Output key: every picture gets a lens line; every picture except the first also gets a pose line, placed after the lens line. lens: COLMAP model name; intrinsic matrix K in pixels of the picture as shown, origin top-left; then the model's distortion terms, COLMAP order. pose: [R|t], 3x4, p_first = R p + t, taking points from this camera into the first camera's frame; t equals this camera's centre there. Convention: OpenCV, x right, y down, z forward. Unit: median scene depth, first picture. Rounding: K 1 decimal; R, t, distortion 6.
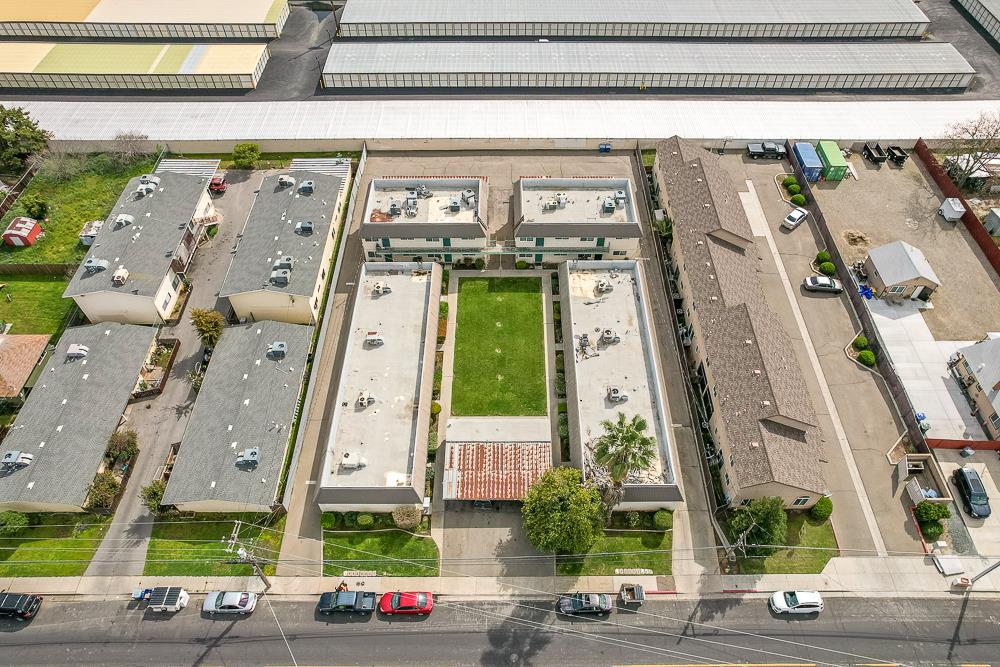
lens RADIAL K [[640.4, 0, 498.2], [0, 640.4, 350.7], [0, 0, 1]] dist [-0.055464, 0.041192]
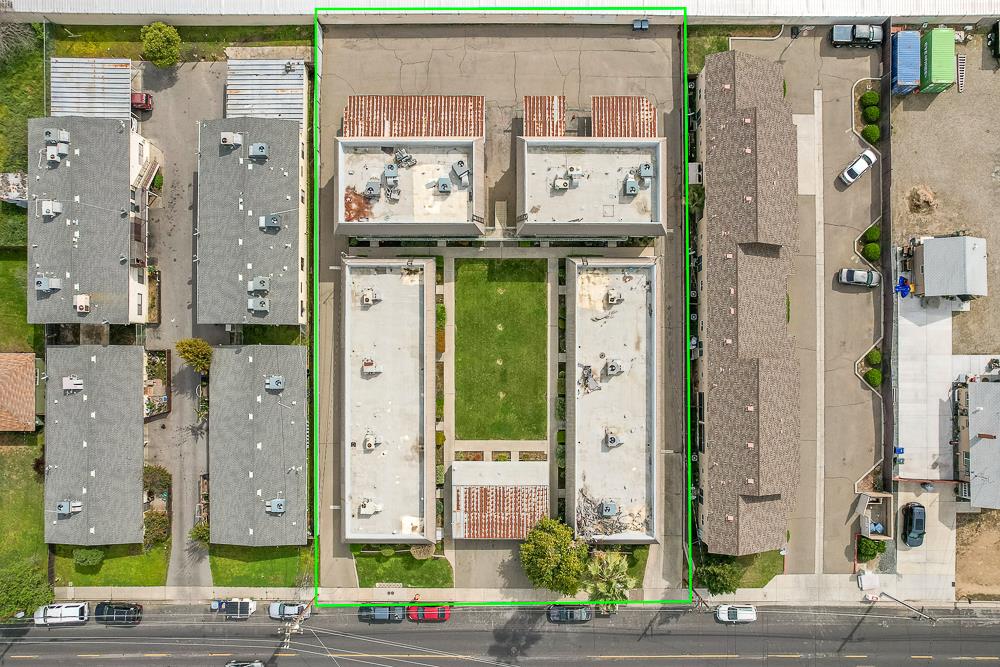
lens RADIAL K [[640.4, 0, 513.0], [0, 640.4, 376.5], [0, 0, 1]] dist [-0.055464, 0.041192]
pose [[0.999970, -0.007528, -0.001833, 0.024076], [0.007087, 0.792994, 0.609188, -0.626178], [-0.003132, -0.609183, 0.793024, 0.232271]]
